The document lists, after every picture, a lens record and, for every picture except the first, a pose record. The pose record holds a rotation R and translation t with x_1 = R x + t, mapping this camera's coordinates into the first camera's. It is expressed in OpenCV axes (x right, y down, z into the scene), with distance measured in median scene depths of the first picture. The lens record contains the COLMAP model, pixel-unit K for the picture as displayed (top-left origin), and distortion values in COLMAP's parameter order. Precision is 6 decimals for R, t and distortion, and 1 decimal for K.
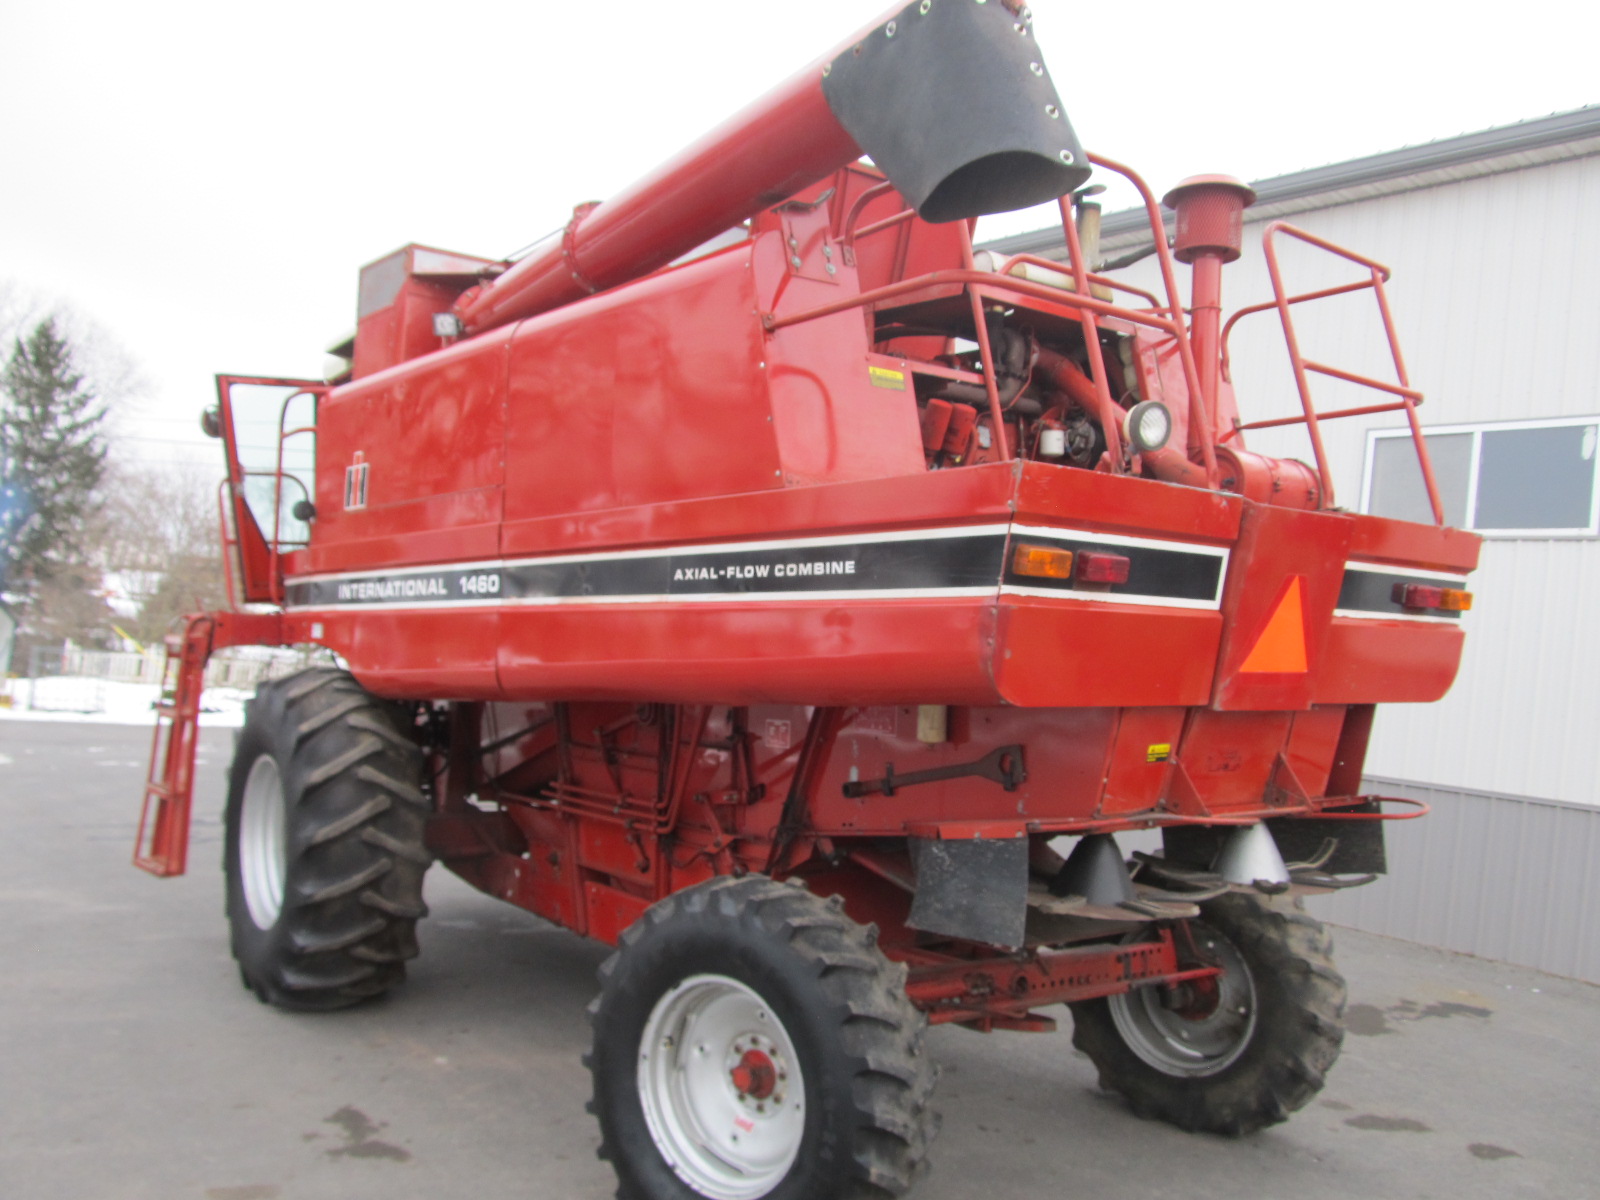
lens RADIAL K [[1314.1, 0, 800.0], [0, 1314.1, 600.0], [0, 0, 1]] dist [-0.075785, 0.048576]
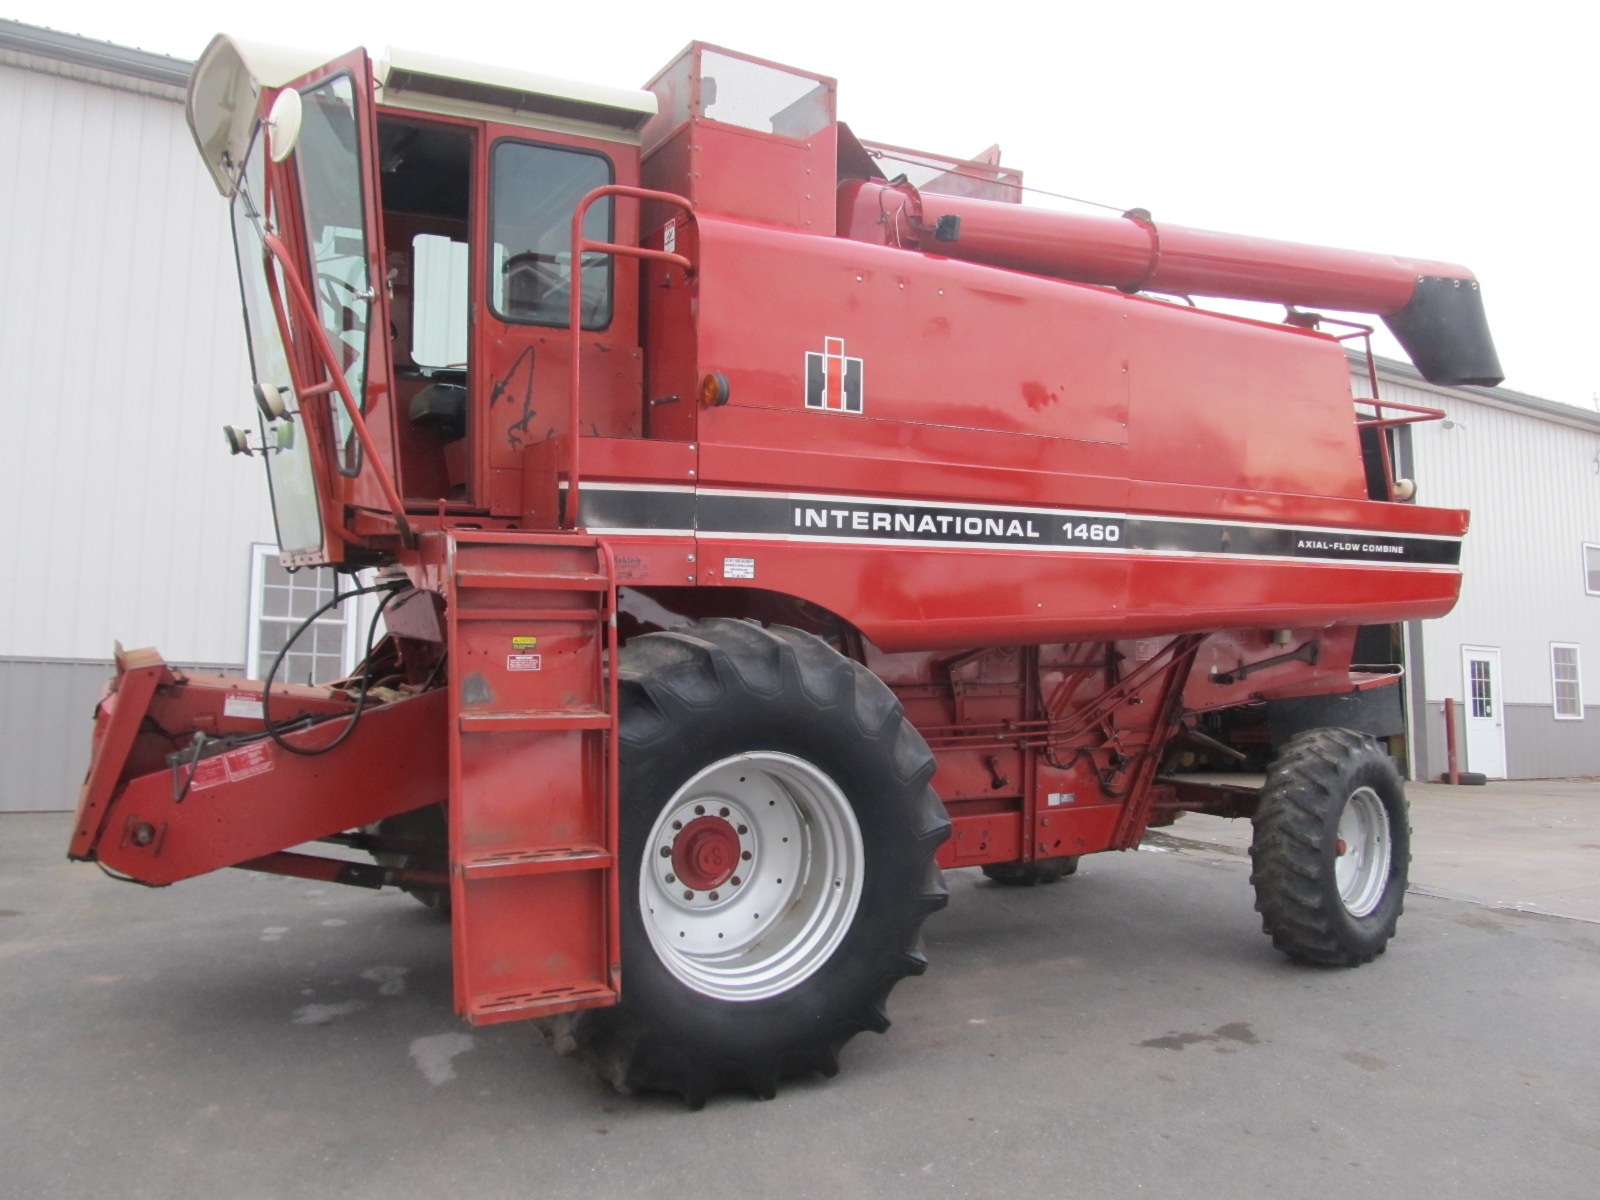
lens RADIAL K [[1314.1, 0, 800.0], [0, 1314.1, 600.0], [0, 0, 1]] dist [-0.075785, 0.048576]
pose [[0.136629, -0.026346, 0.990272, -1.360096], [-0.048672, 0.998260, 0.033274, 0.019433], [-0.989426, -0.052745, 0.135109, 1.117568]]
